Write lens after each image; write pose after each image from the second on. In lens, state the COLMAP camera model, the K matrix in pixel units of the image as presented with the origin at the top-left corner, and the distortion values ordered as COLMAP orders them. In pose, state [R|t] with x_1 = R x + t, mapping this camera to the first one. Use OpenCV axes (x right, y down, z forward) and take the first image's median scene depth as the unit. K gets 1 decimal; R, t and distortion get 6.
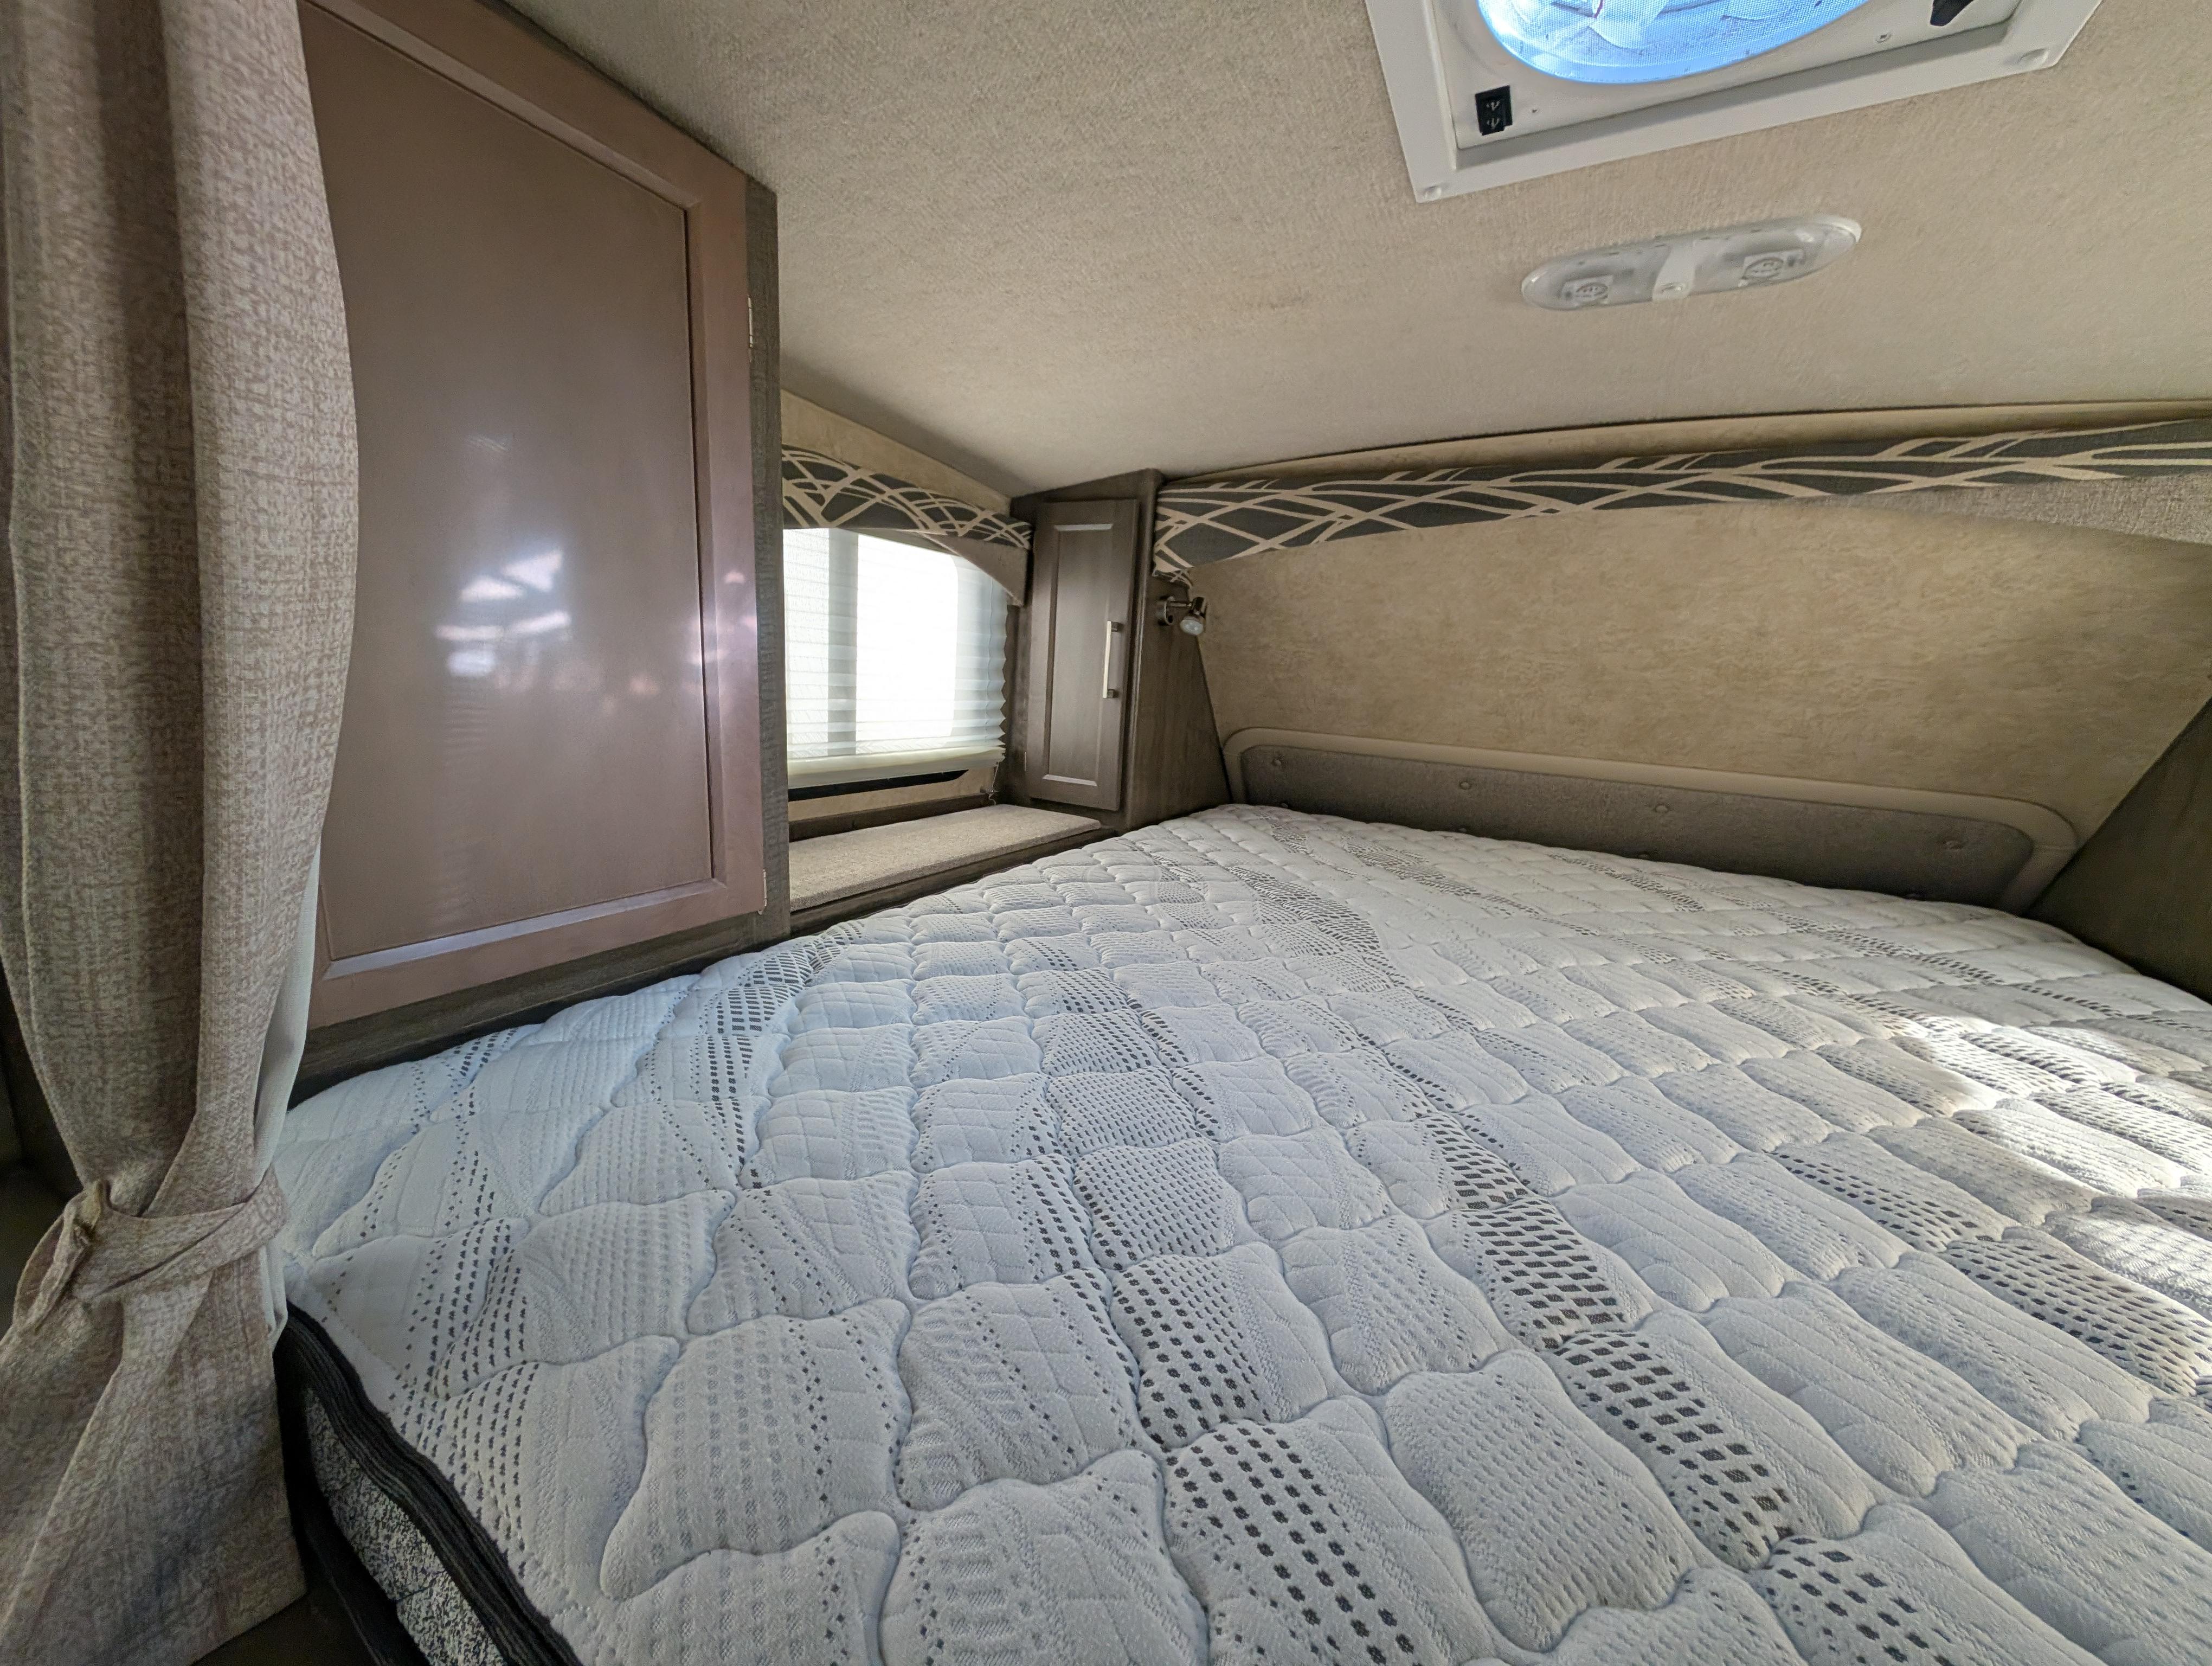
lens RADIAL K [[797.3, 0, 1111.1], [0, 797.3, 840.4], [0, 0, 1]] dist [-0.000445, 0.000032]
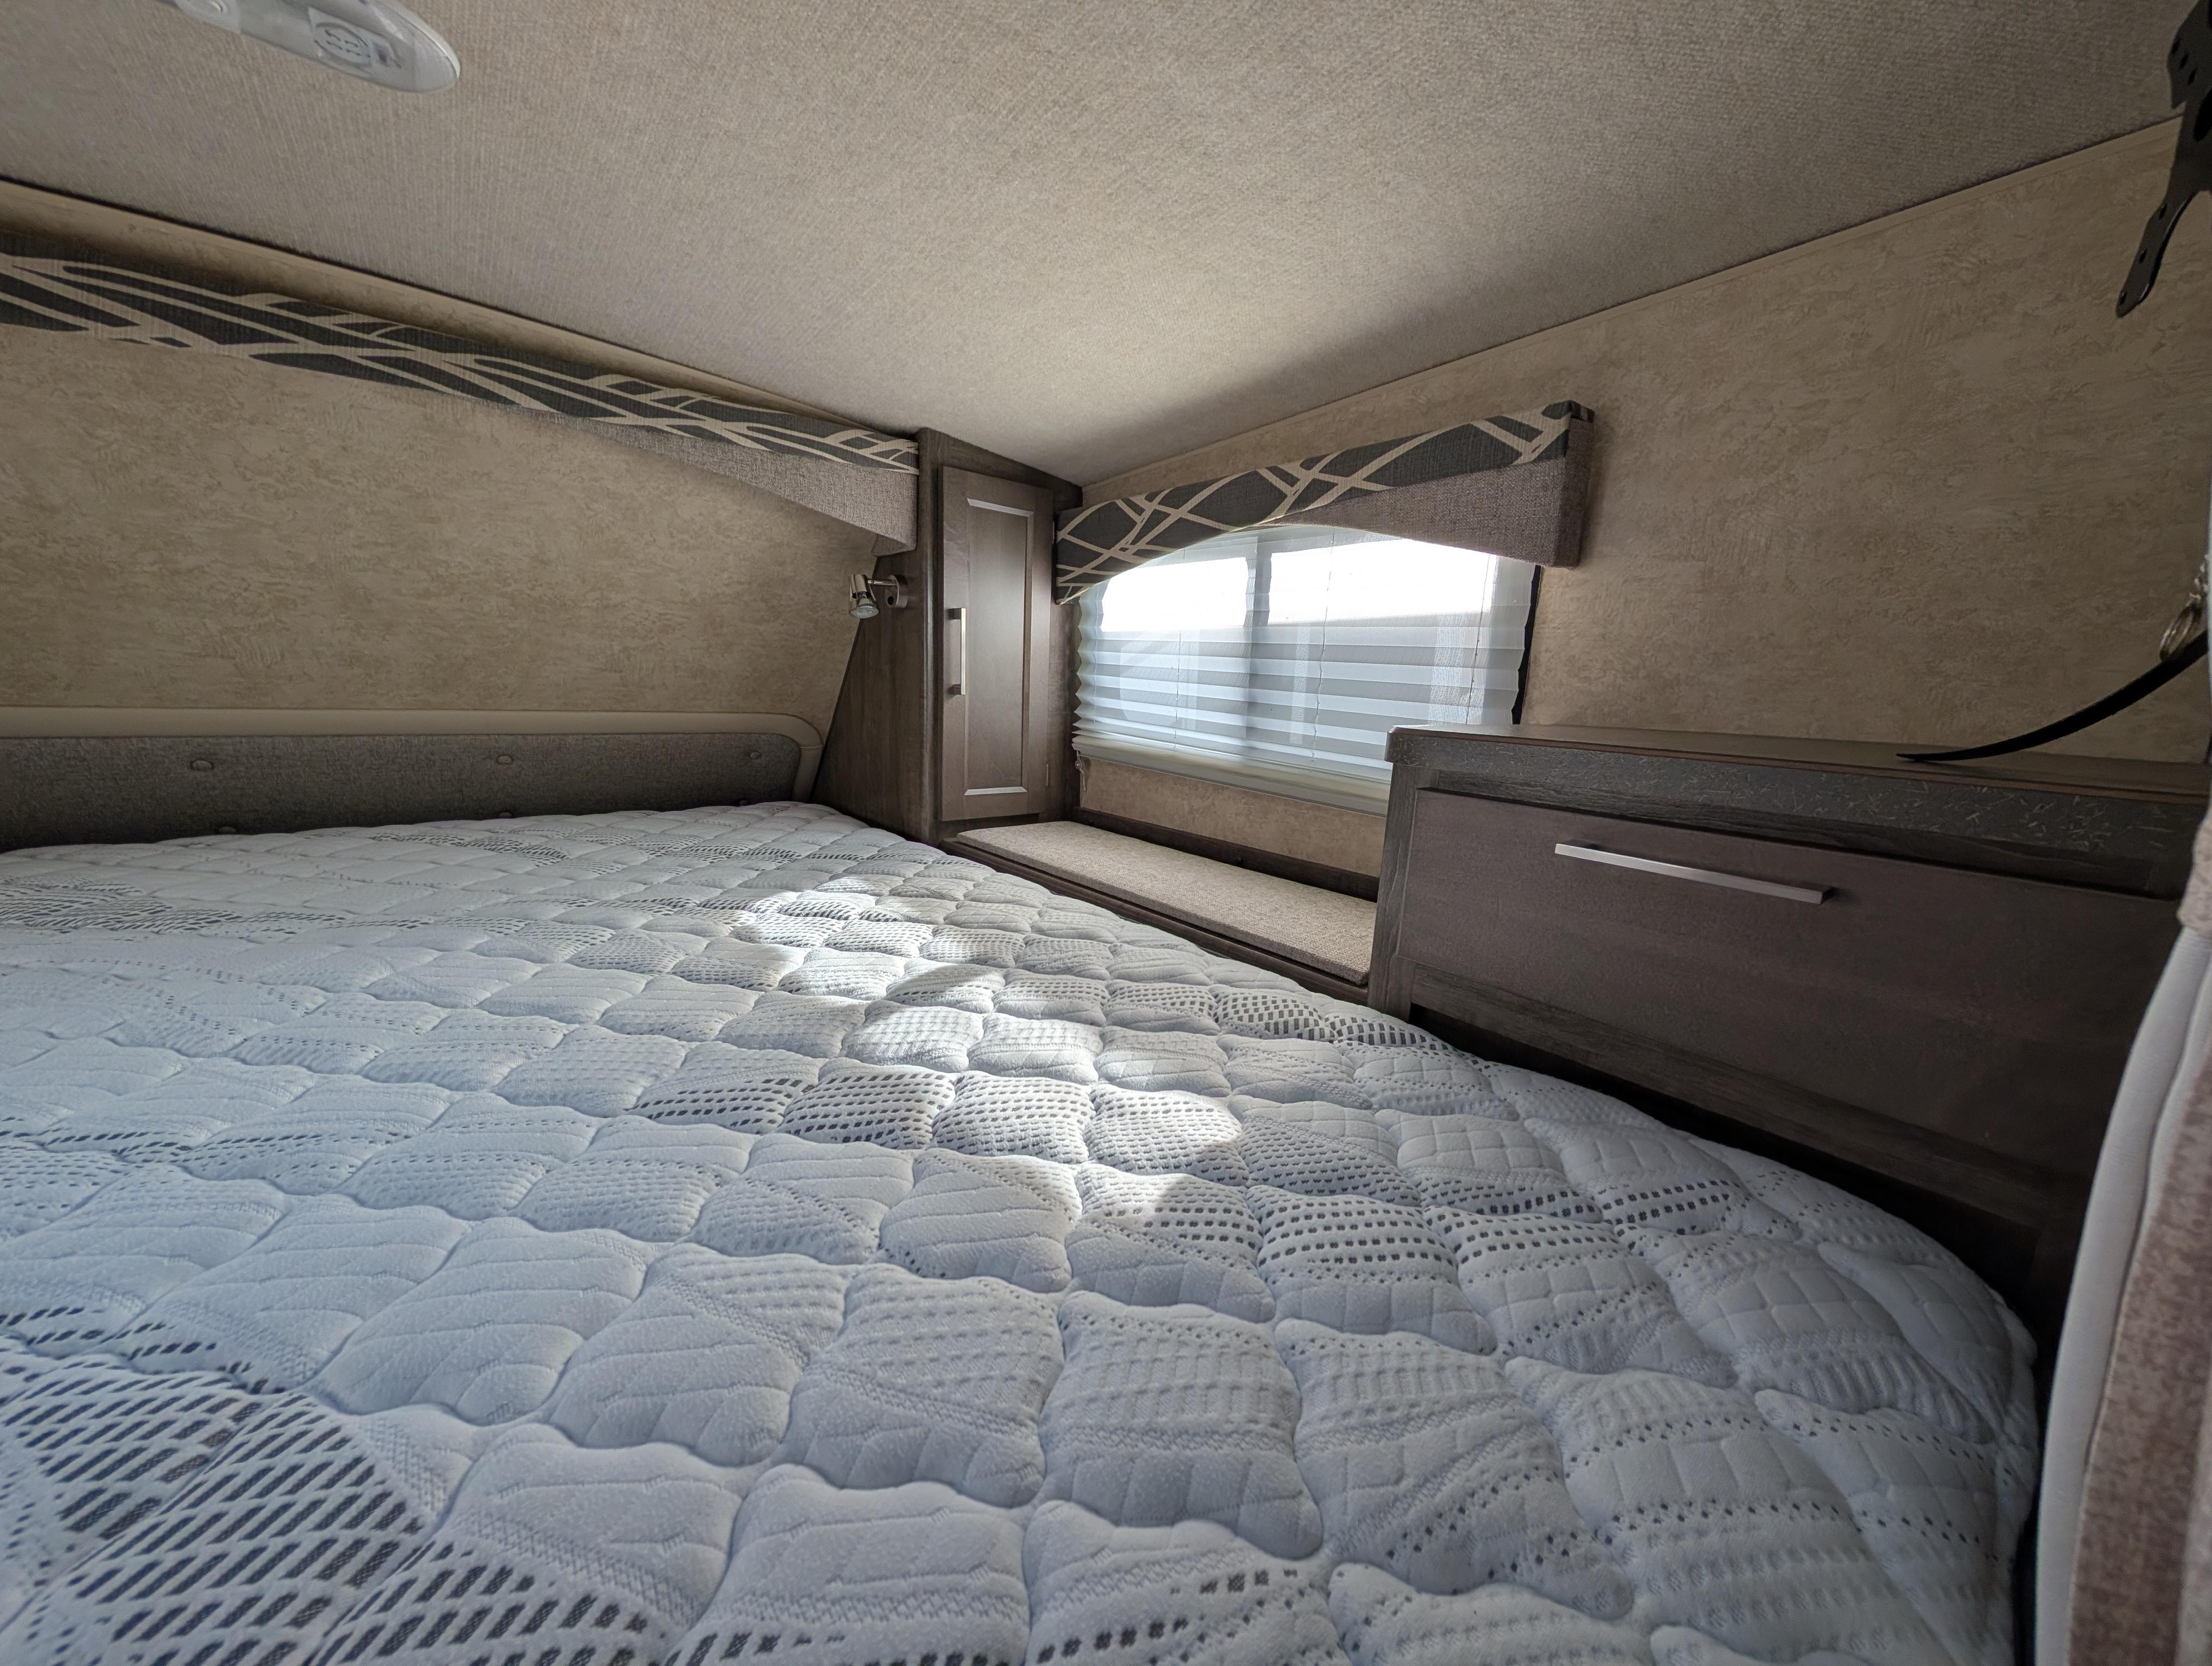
lens RADIAL K [[797.3, 0, 1111.1], [0, 797.3, 840.4], [0, 0, 1]] dist [-0.000445, 0.000032]
pose [[0.345892, -0.225802, 0.910699, 0.207182], [0.176408, 0.968951, 0.173244, 0.030819], [-0.921542, 0.100731, 0.374986, 0.106192]]
